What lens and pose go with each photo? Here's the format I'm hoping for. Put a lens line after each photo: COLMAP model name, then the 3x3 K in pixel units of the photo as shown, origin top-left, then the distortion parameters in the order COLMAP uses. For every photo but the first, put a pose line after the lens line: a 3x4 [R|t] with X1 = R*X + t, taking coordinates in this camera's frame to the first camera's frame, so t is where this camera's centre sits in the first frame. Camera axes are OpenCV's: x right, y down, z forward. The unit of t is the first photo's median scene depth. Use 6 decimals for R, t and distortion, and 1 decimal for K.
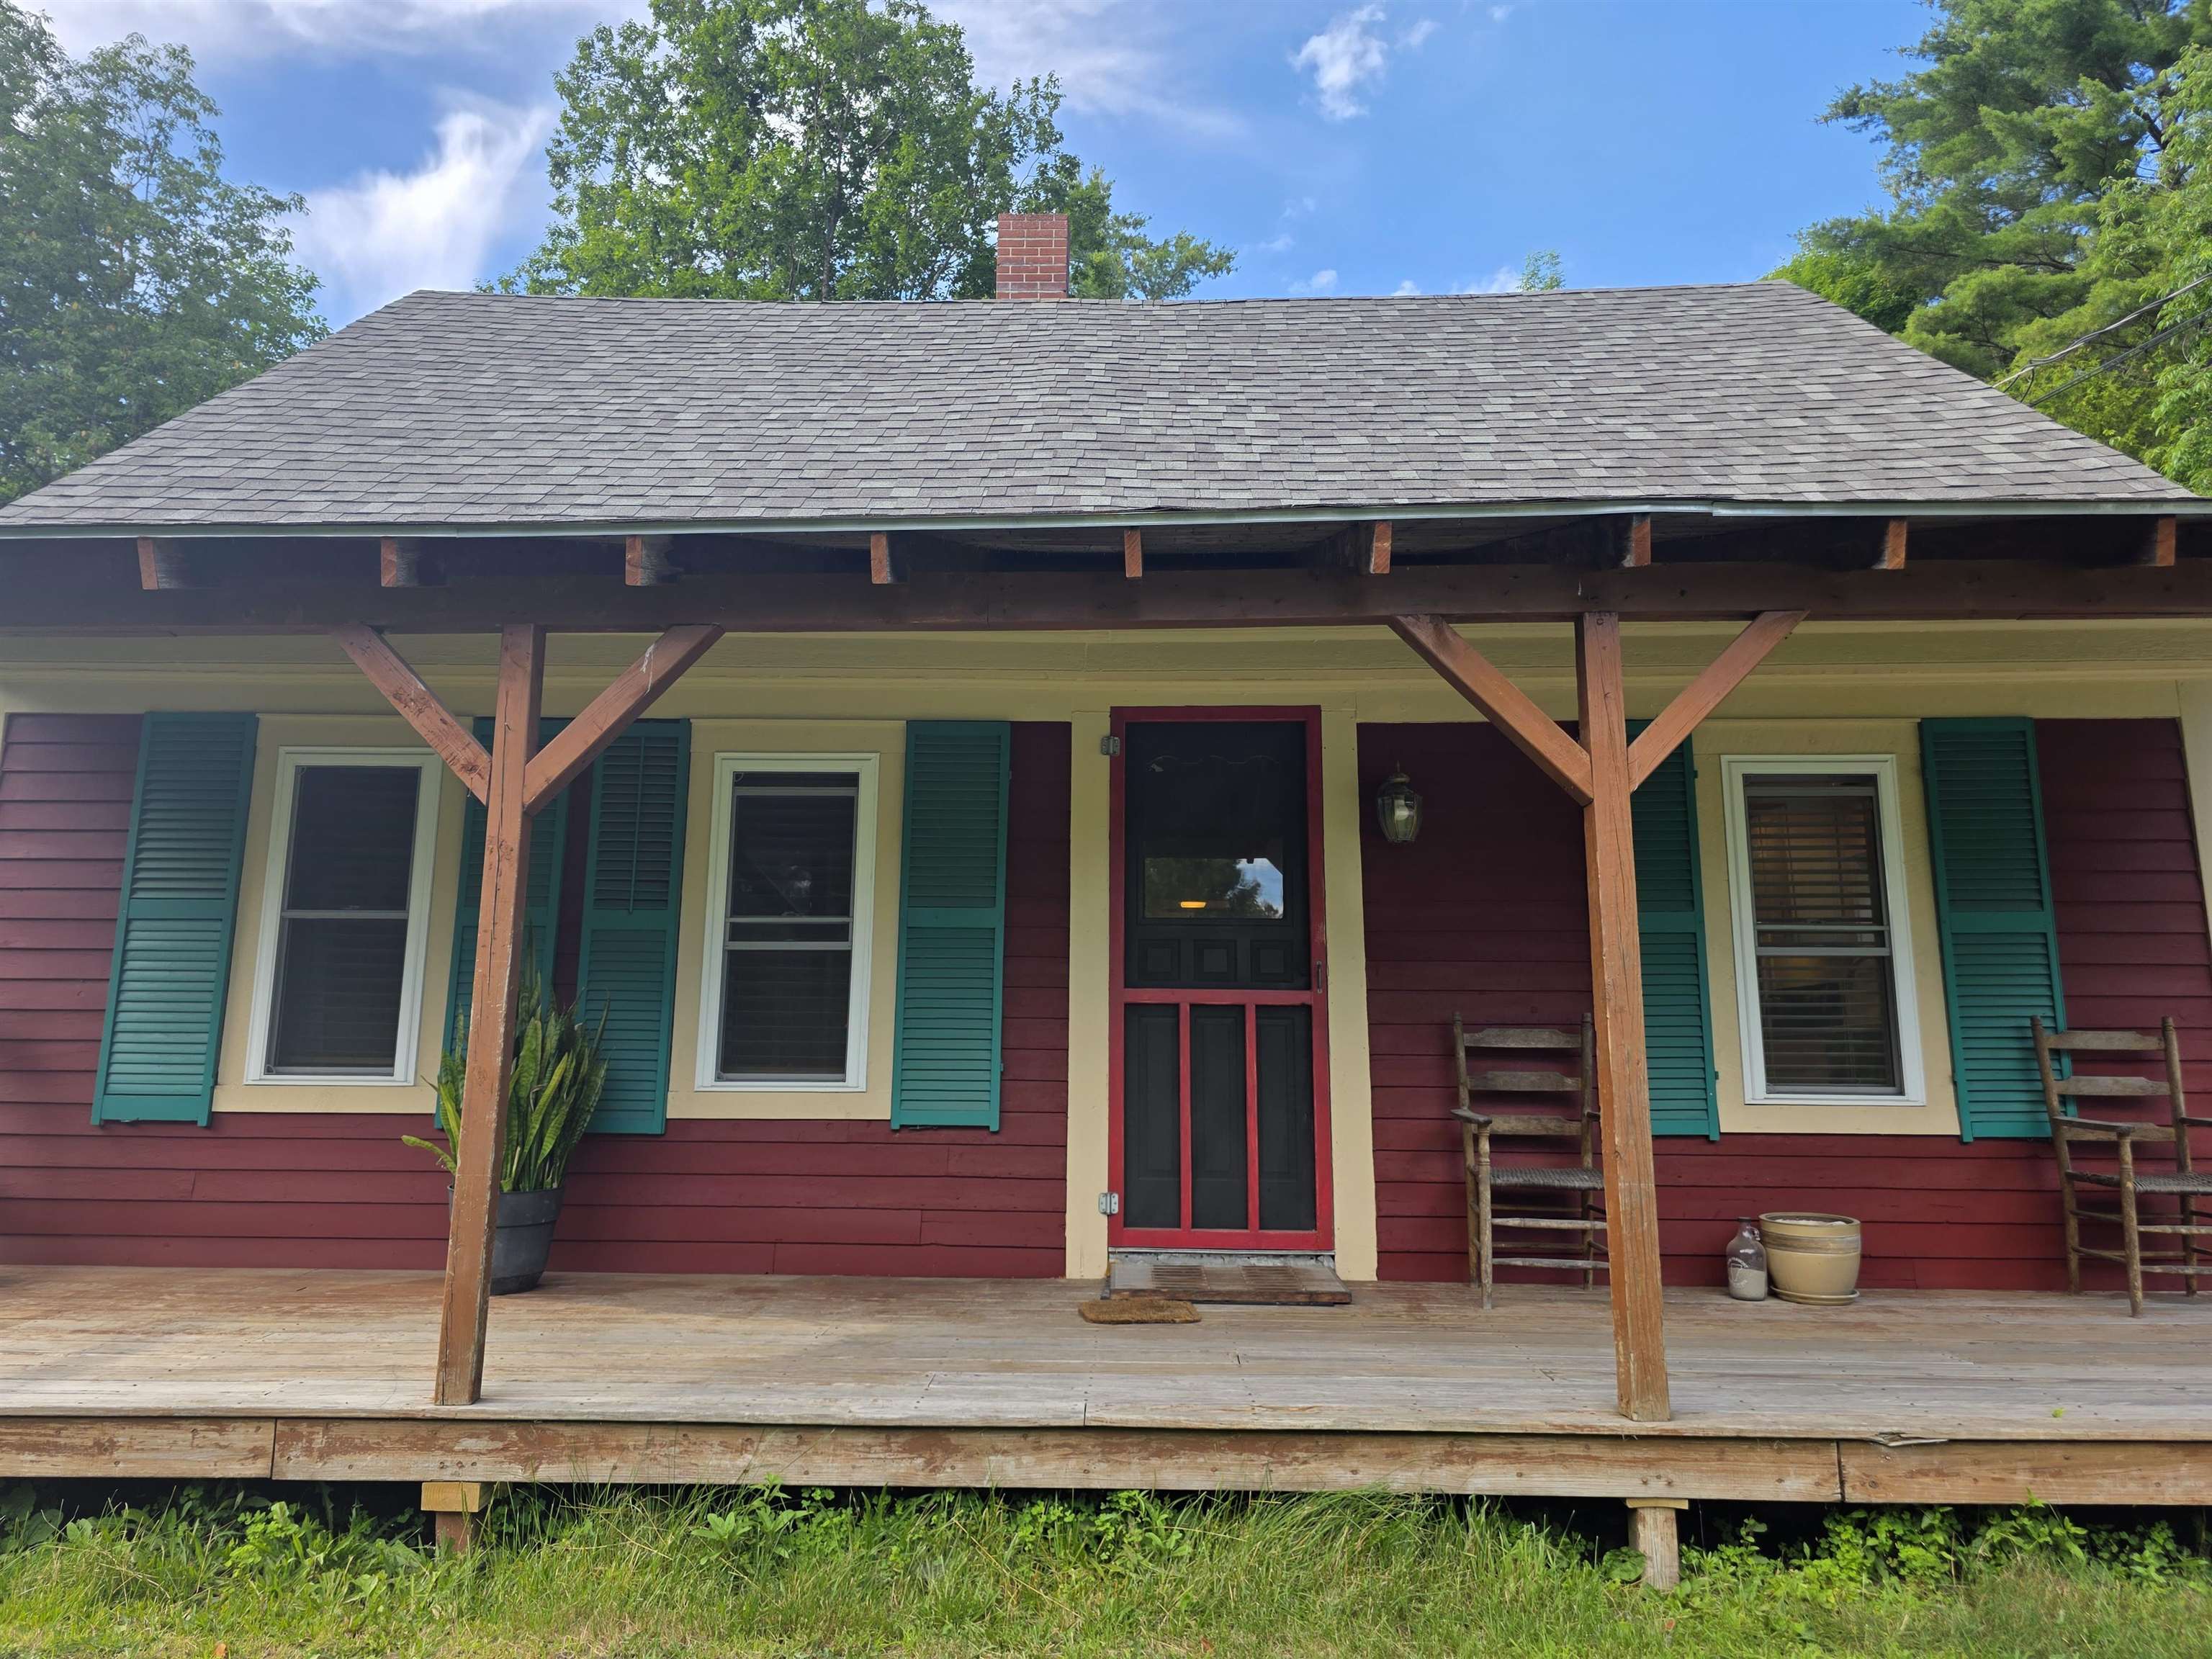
lens RADIAL K [[1467.8, 0, 1087.3], [0, 1467.8, 812.4], [0, 0, 1]] dist [0.060218, -0.060844]
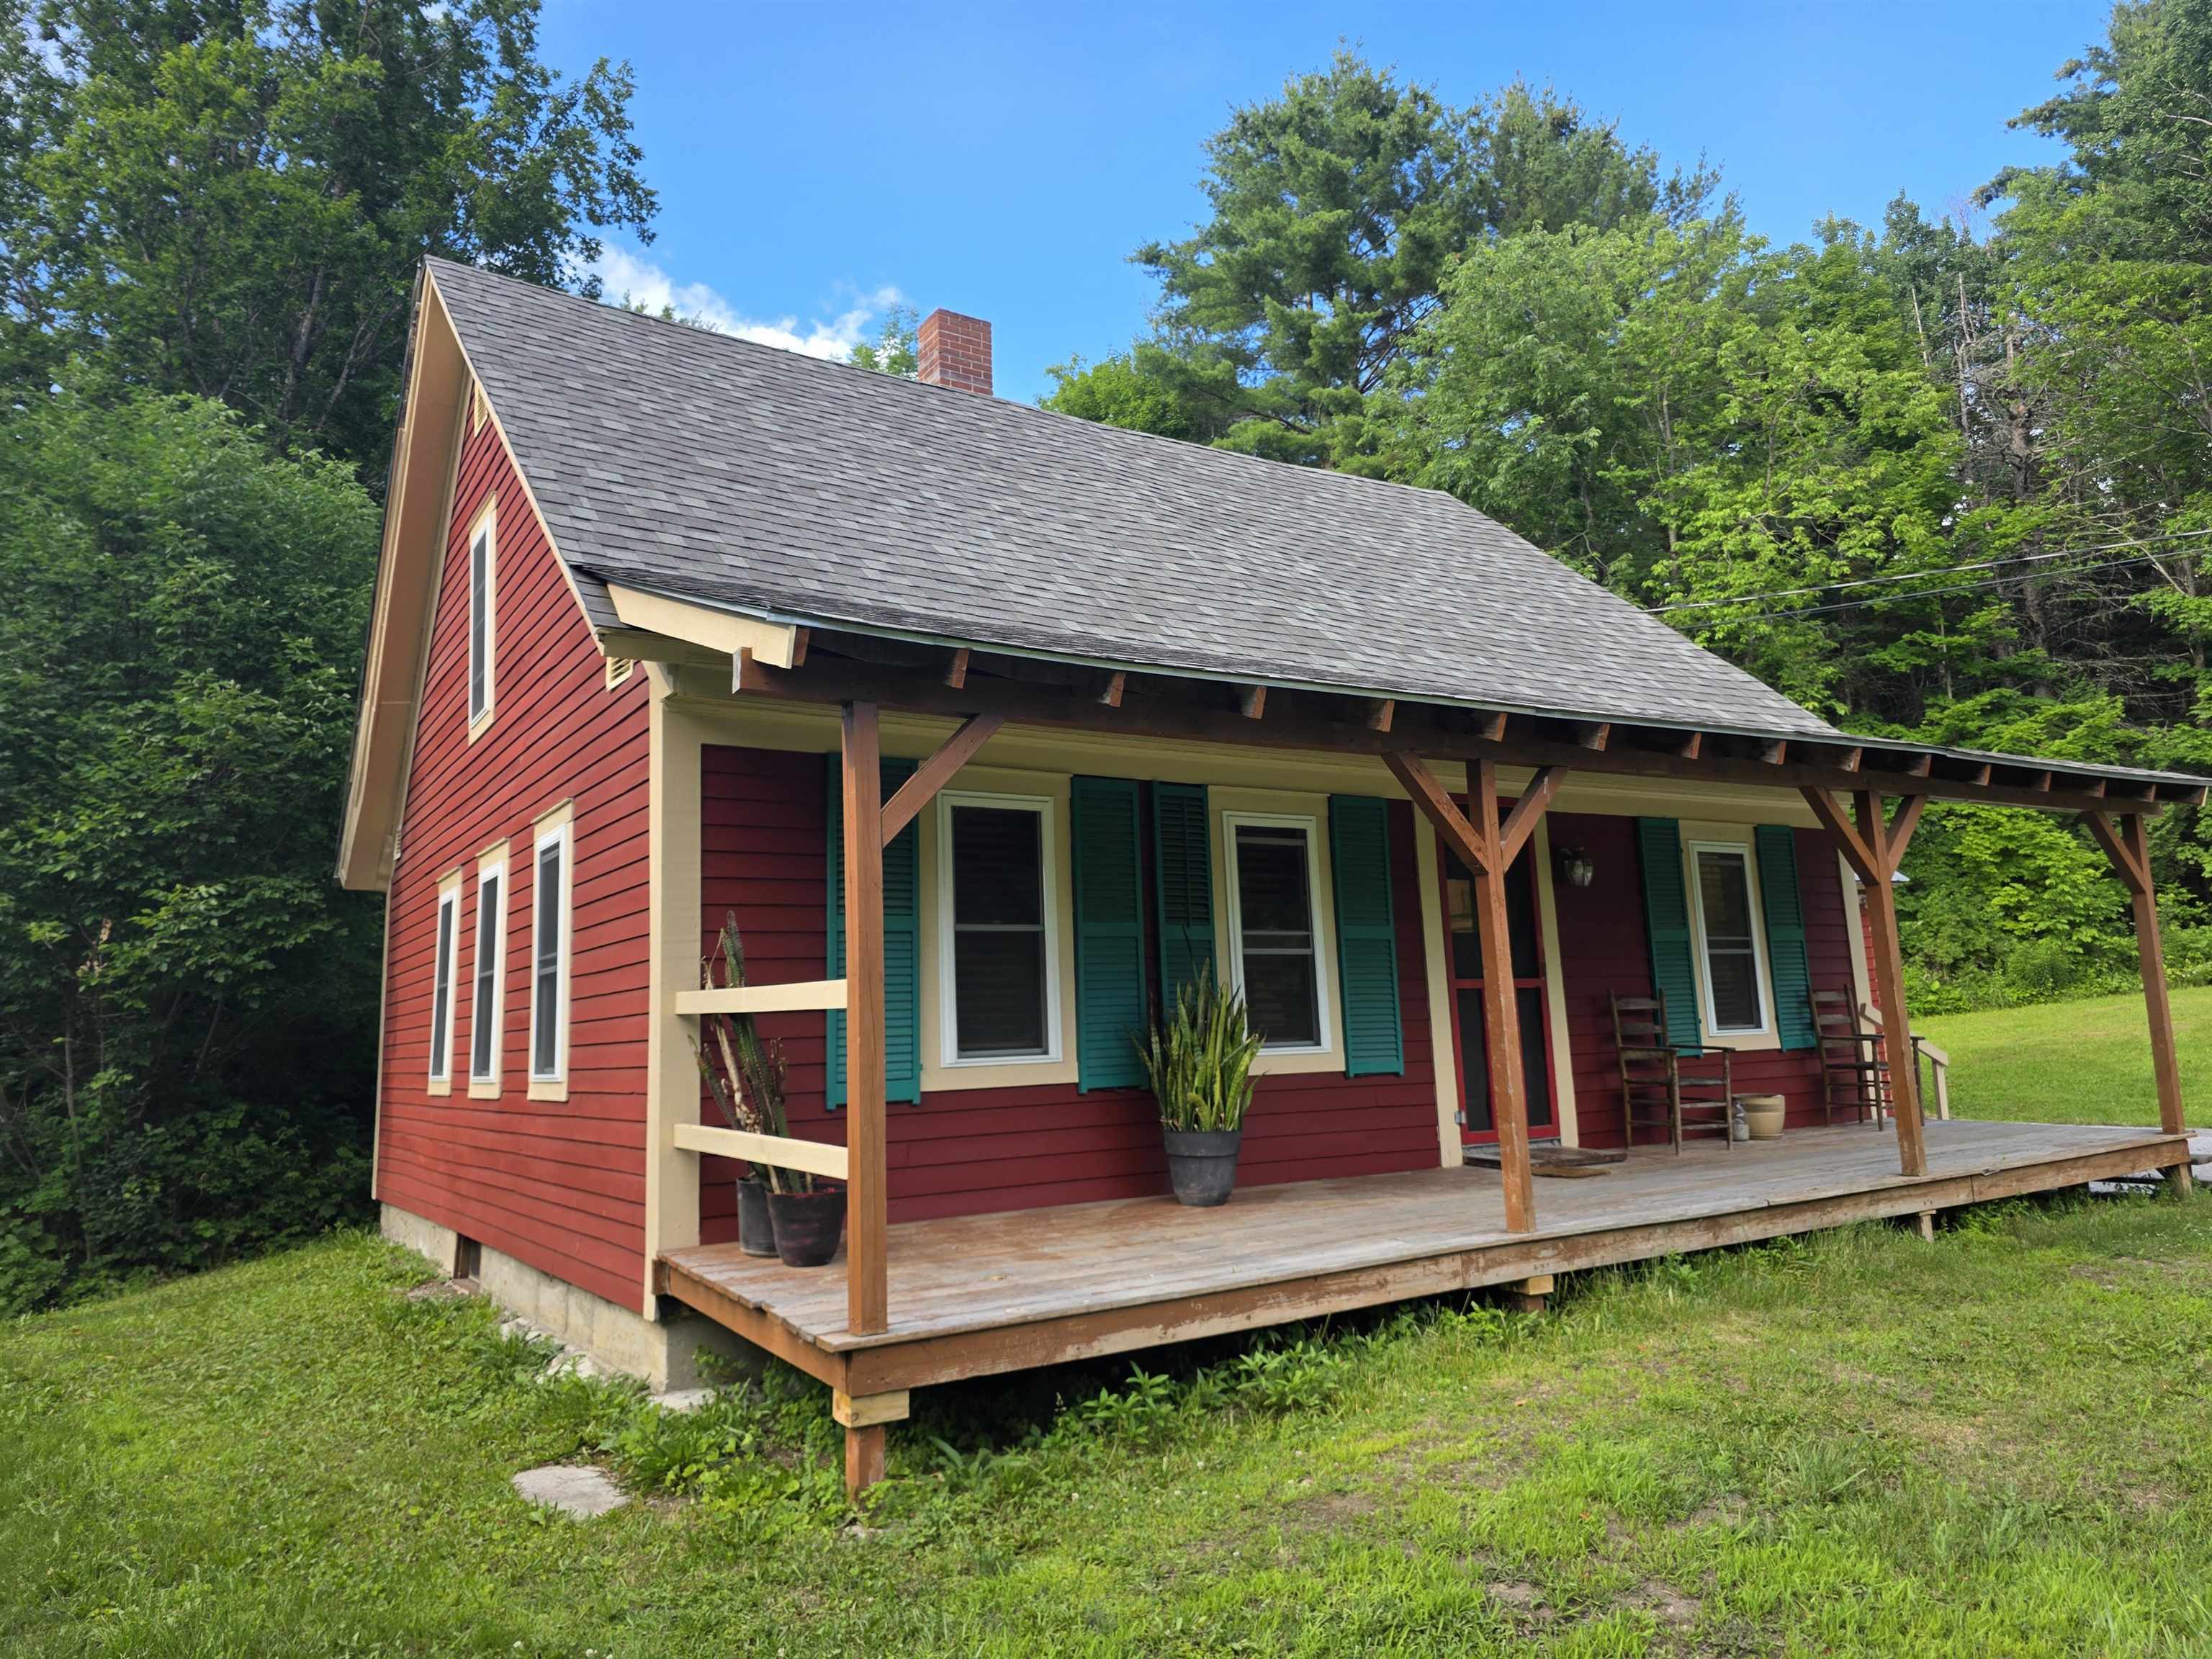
lens RADIAL K [[1467.8, 0, 1087.3], [0, 1467.8, 812.4], [0, 0, 1]] dist [0.060218, -0.060844]
pose [[0.830441, 0.044693, 0.555311, -1.196911], [-0.052255, 0.998631, -0.002229, -0.031816], [-0.554650, -0.027167, 0.831640, -0.069676]]
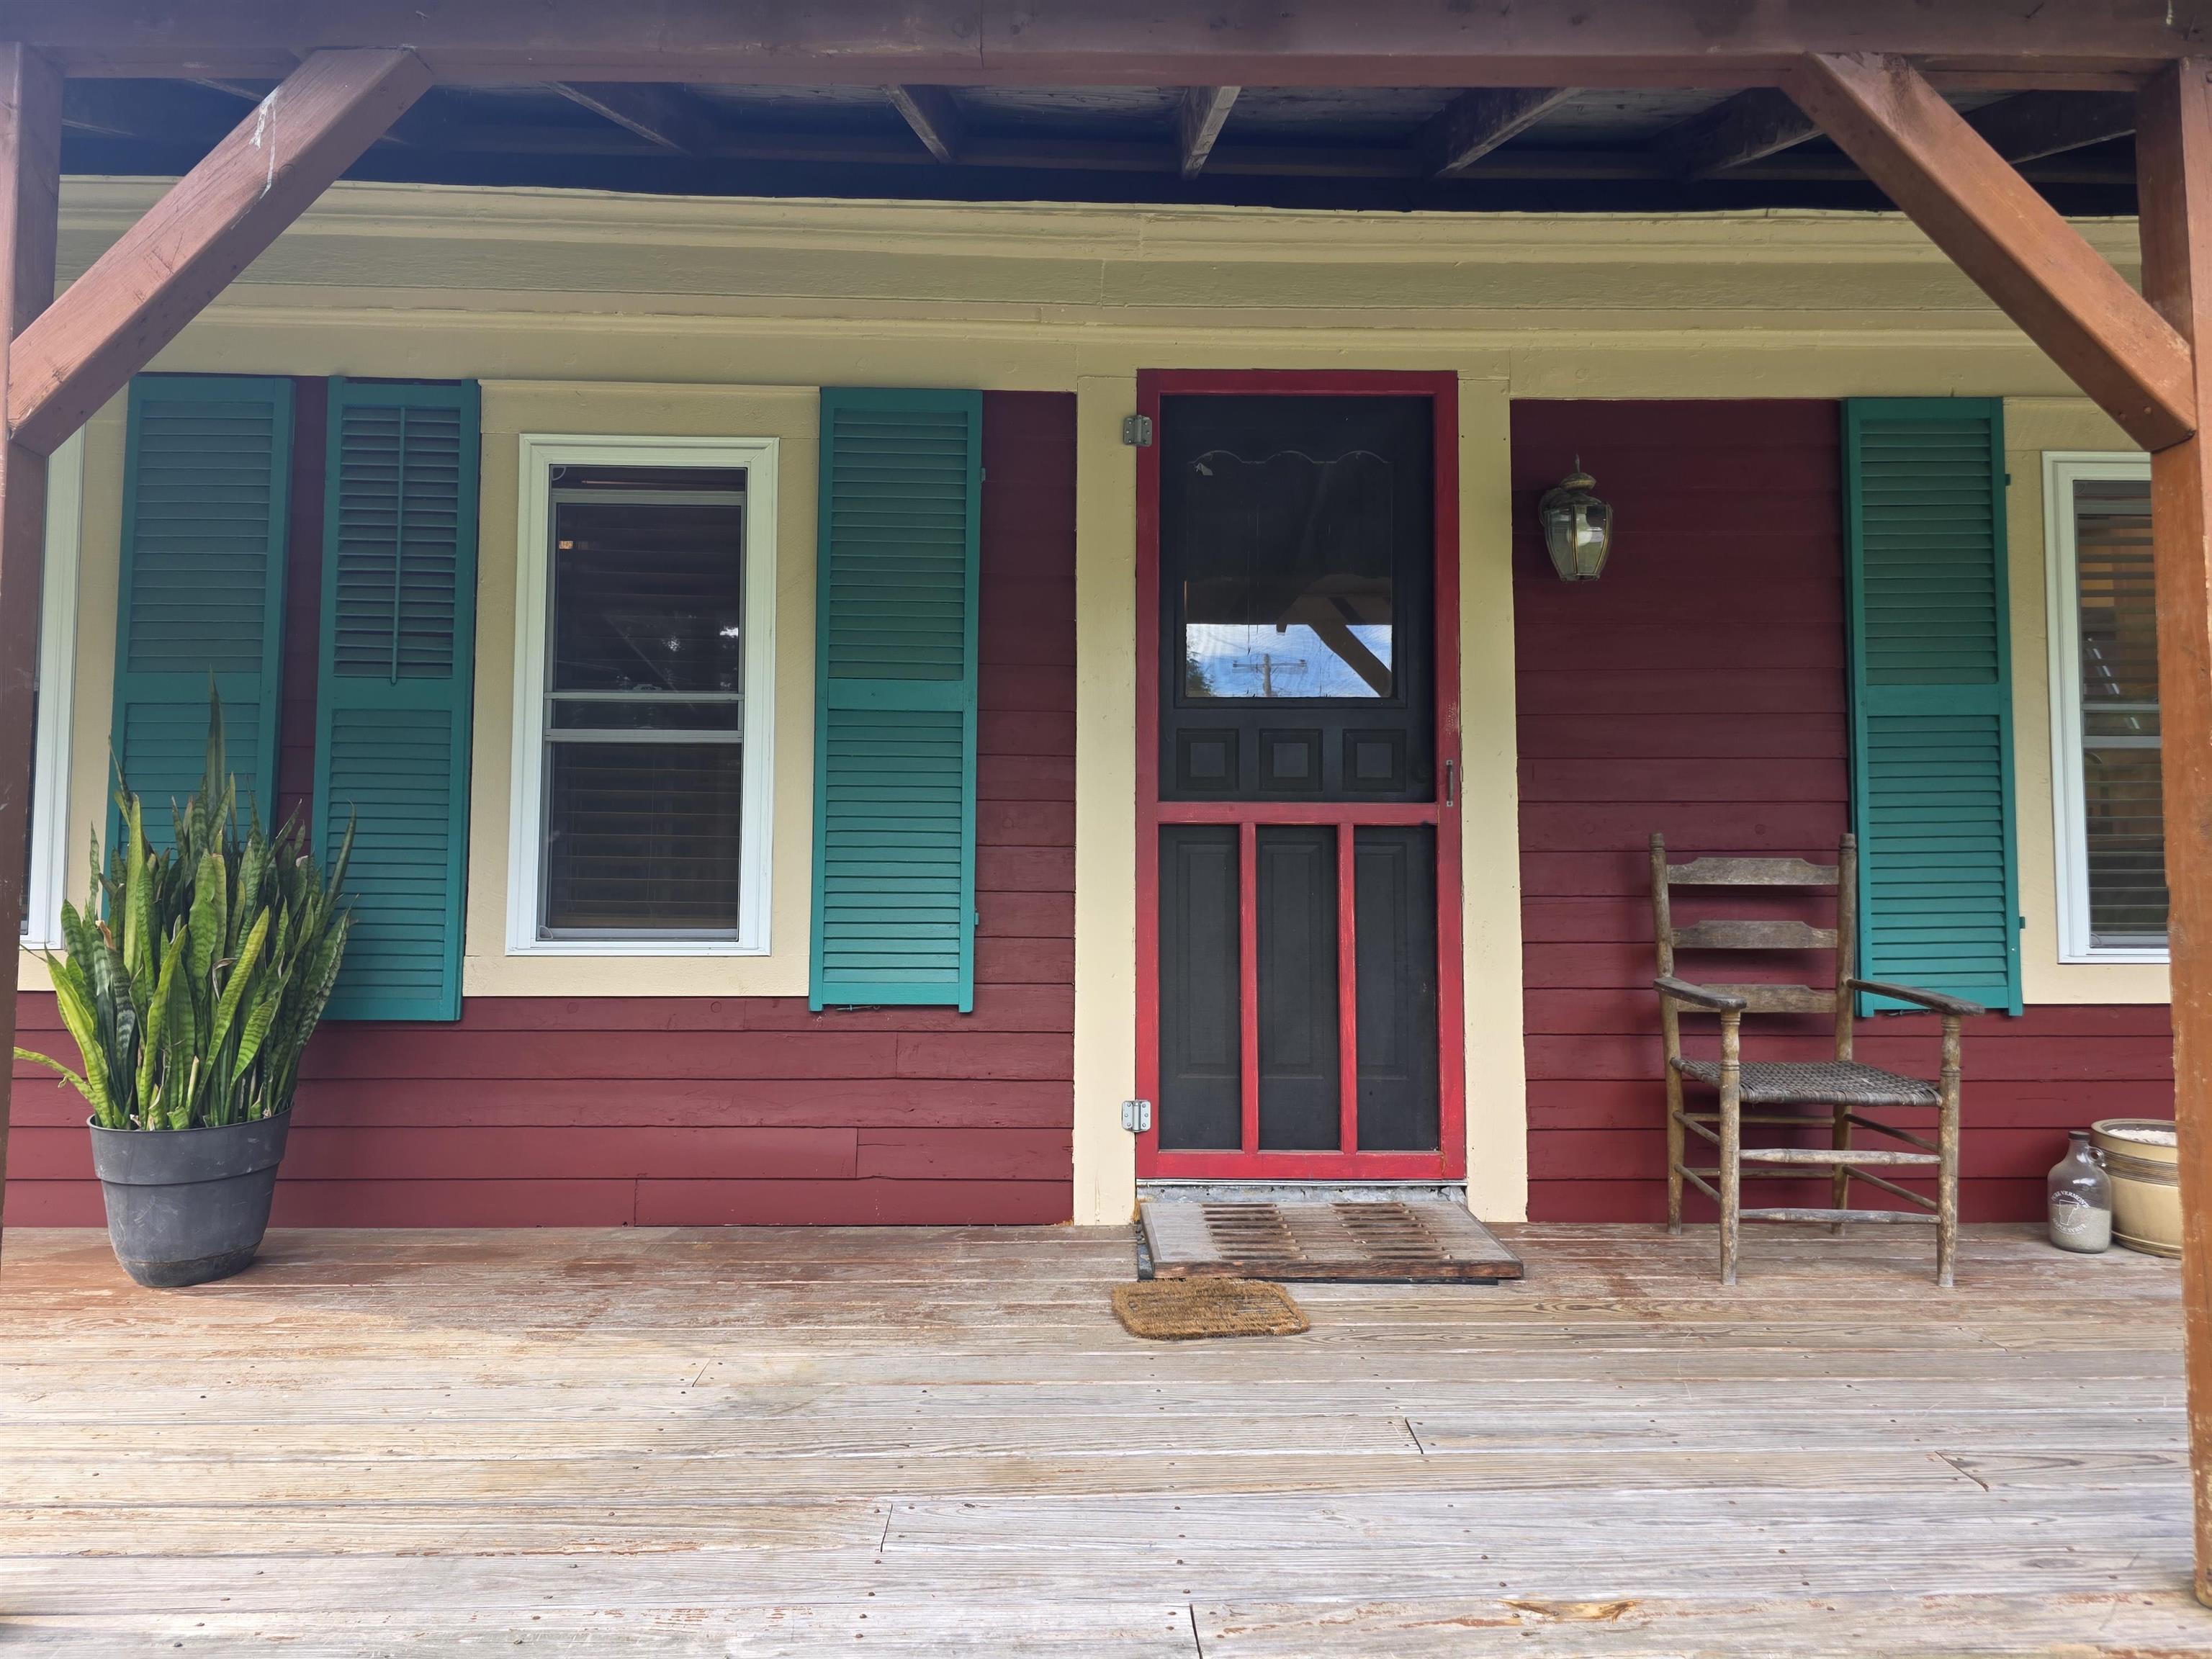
lens RADIAL K [[1467.8, 0, 1087.3], [0, 1467.8, 812.4], [0, 0, 1]] dist [0.060218, -0.060844]
pose [[0.998691, -0.001963, 0.051102, -0.042095], [-0.004838, 0.991154, 0.132631, 0.037919], [-0.050911, -0.132704, 0.989847, 0.350413]]
